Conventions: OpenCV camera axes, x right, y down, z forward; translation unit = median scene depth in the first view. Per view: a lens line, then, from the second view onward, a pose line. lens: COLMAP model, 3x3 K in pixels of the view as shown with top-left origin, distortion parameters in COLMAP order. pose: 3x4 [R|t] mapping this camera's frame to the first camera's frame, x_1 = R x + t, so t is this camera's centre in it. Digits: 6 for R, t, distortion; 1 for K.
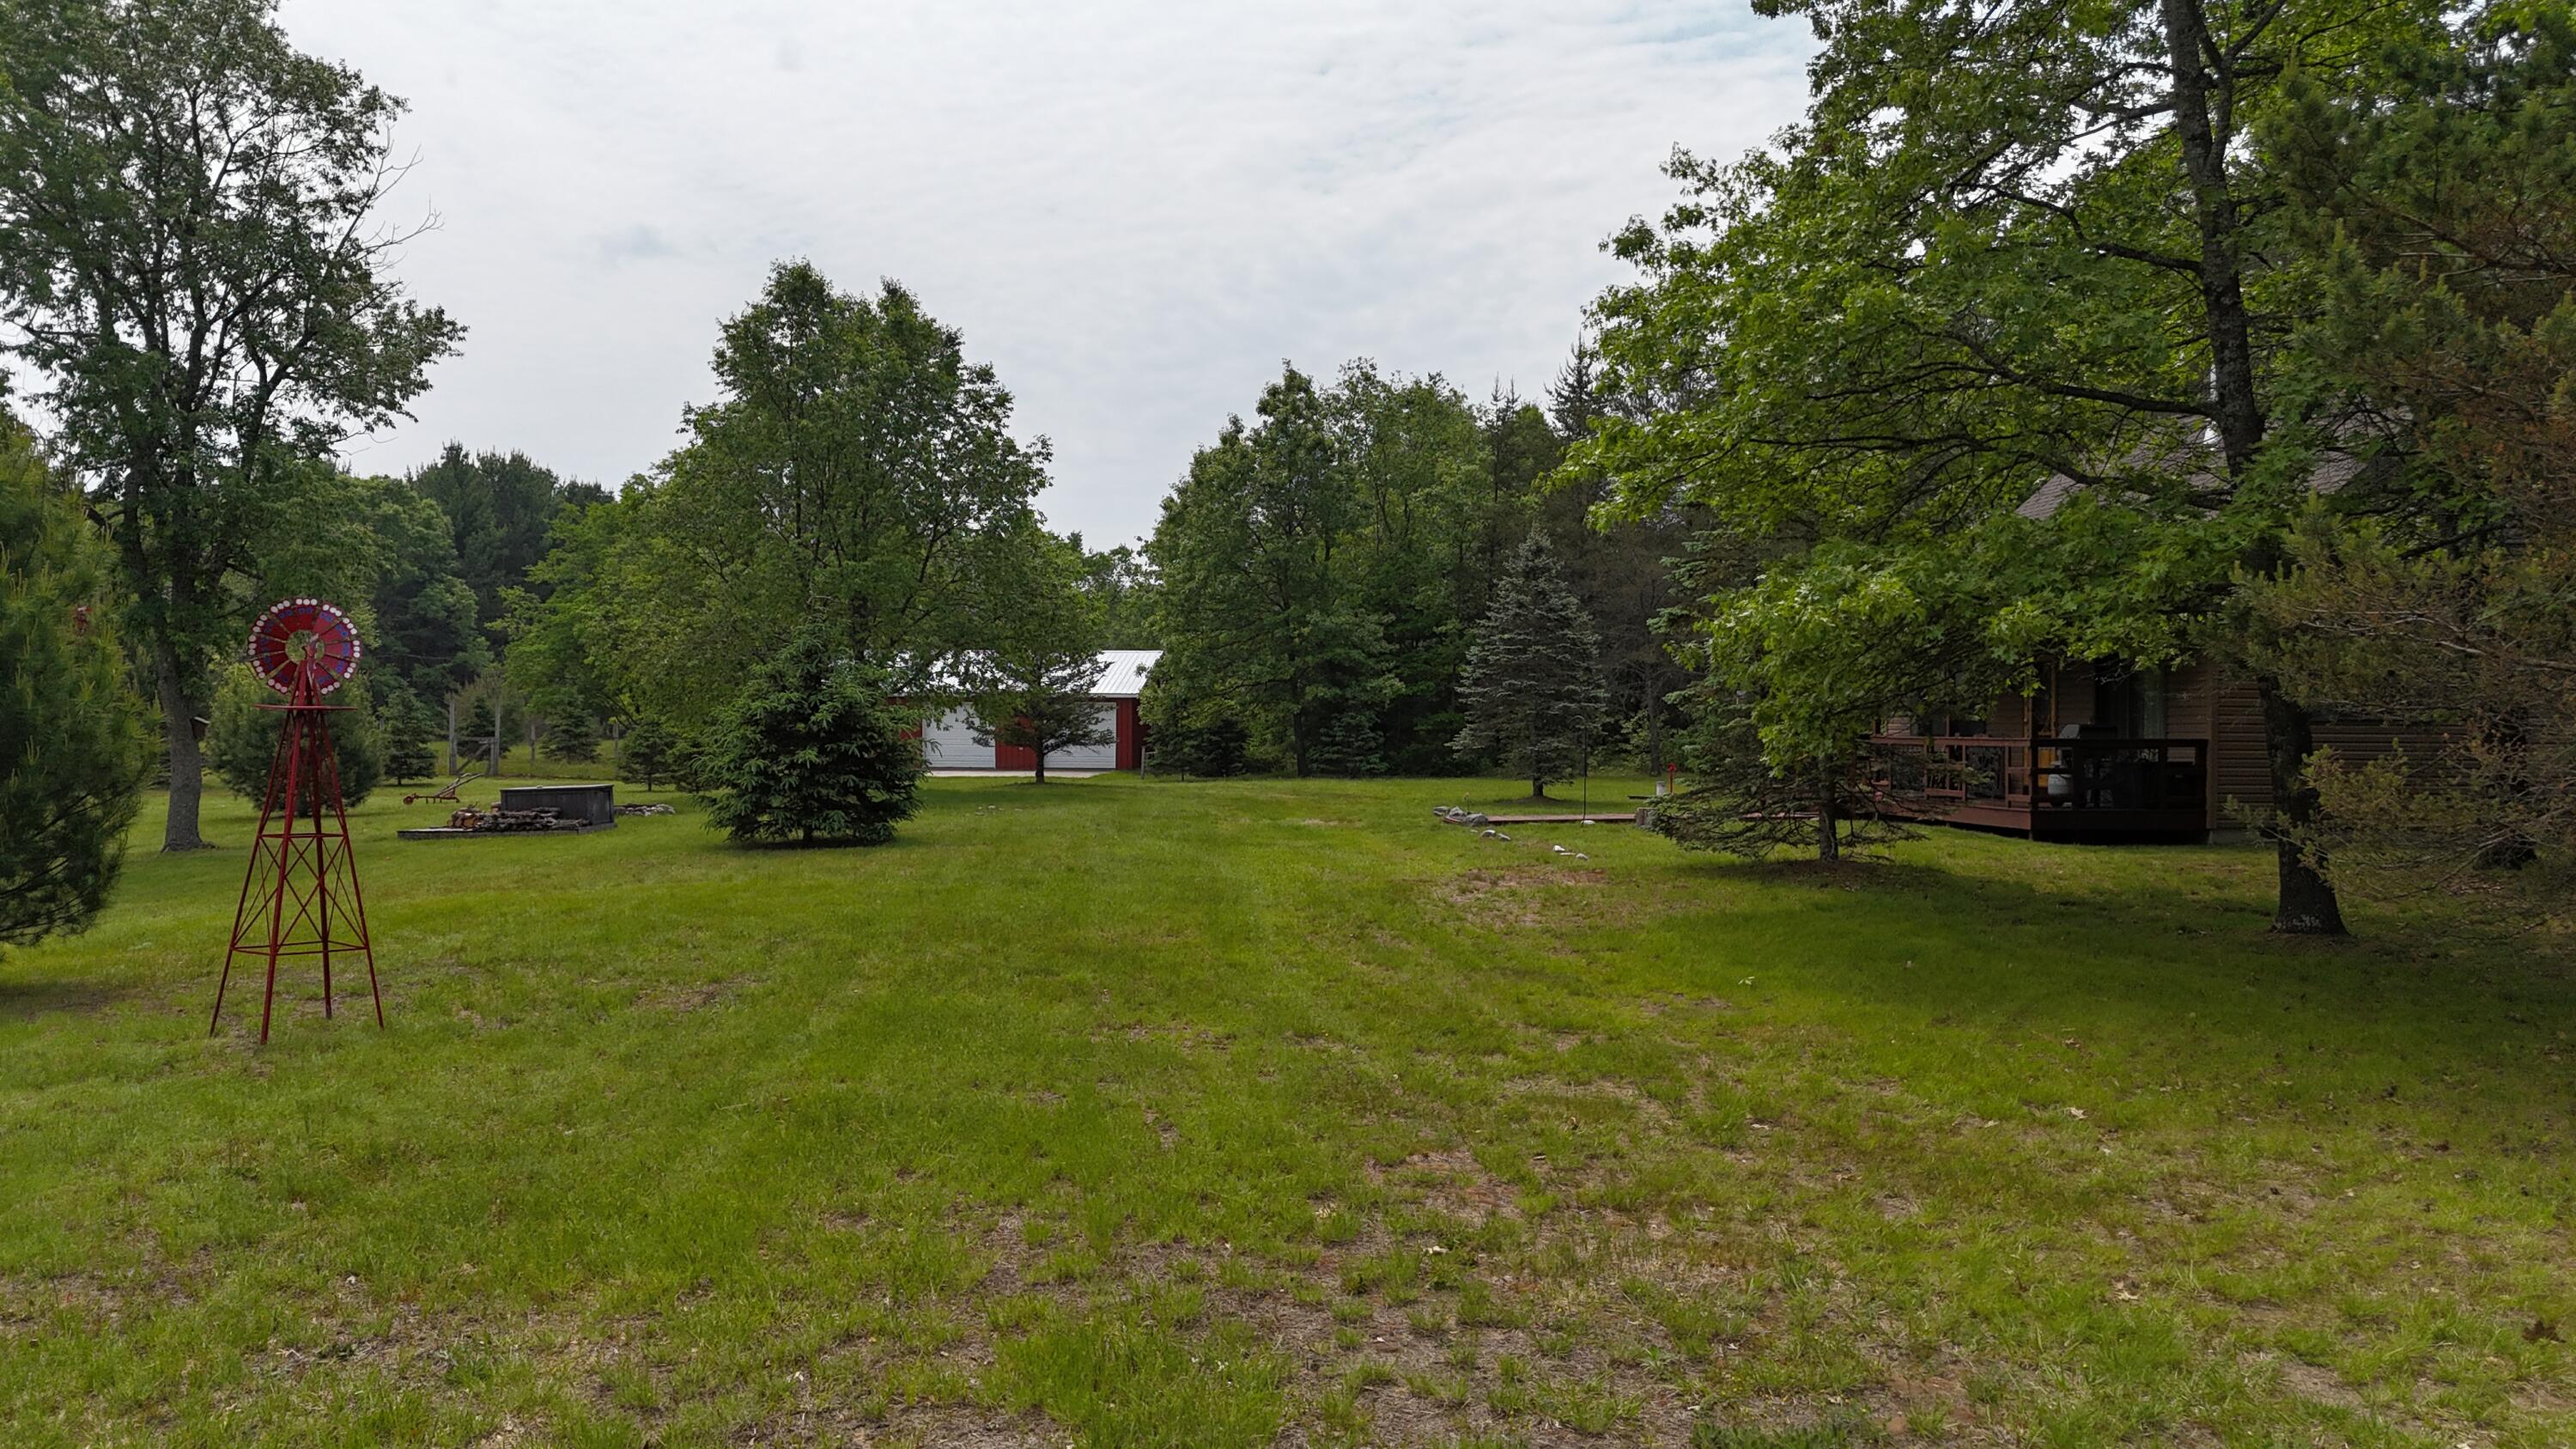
lens RADIAL K [[1894.1, 0, 1293.9], [0, 1894.1, 714.7], [0, 0, 1]] dist [0.074349, -0.077267]
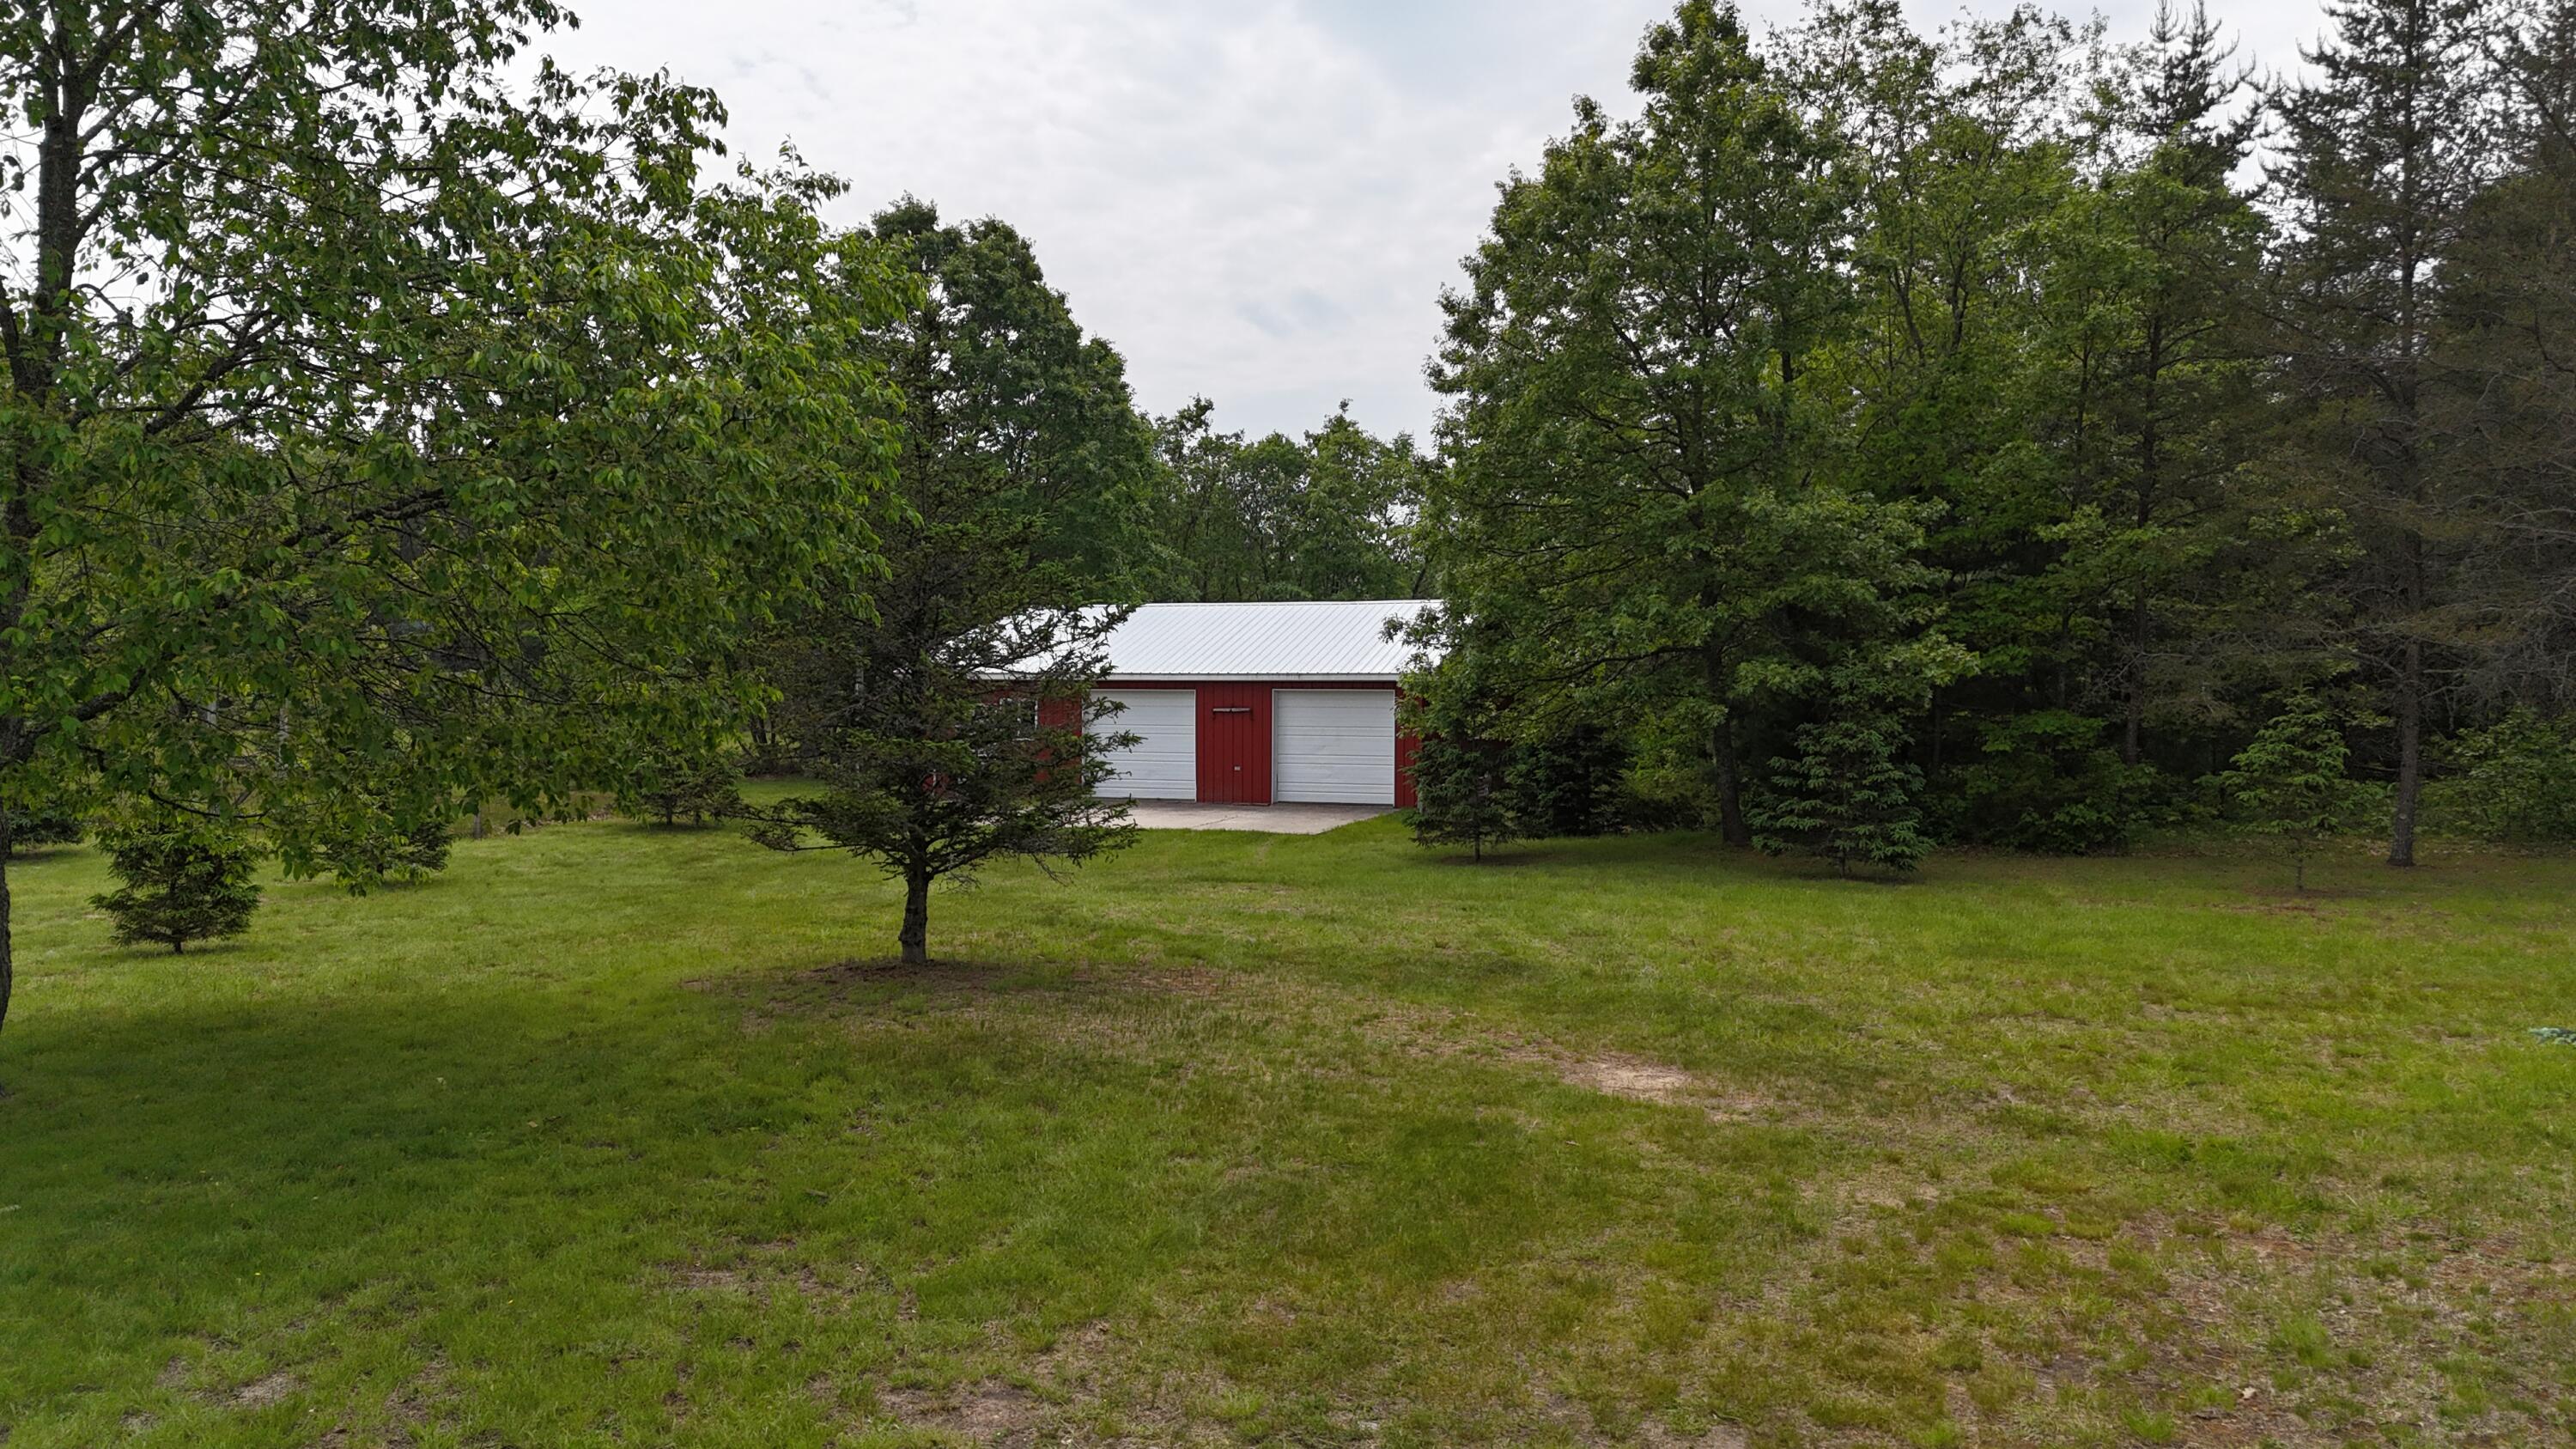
lens RADIAL K [[1894.1, 0, 1293.9], [0, 1894.1, 714.7], [0, 0, 1]] dist [0.074349, -0.077267]
pose [[0.974387, -0.003212, -0.224856, 0.004775], [0.007004, 0.999846, 0.016072, -0.010451], [0.224770, -0.017236, 0.974259, 0.528843]]
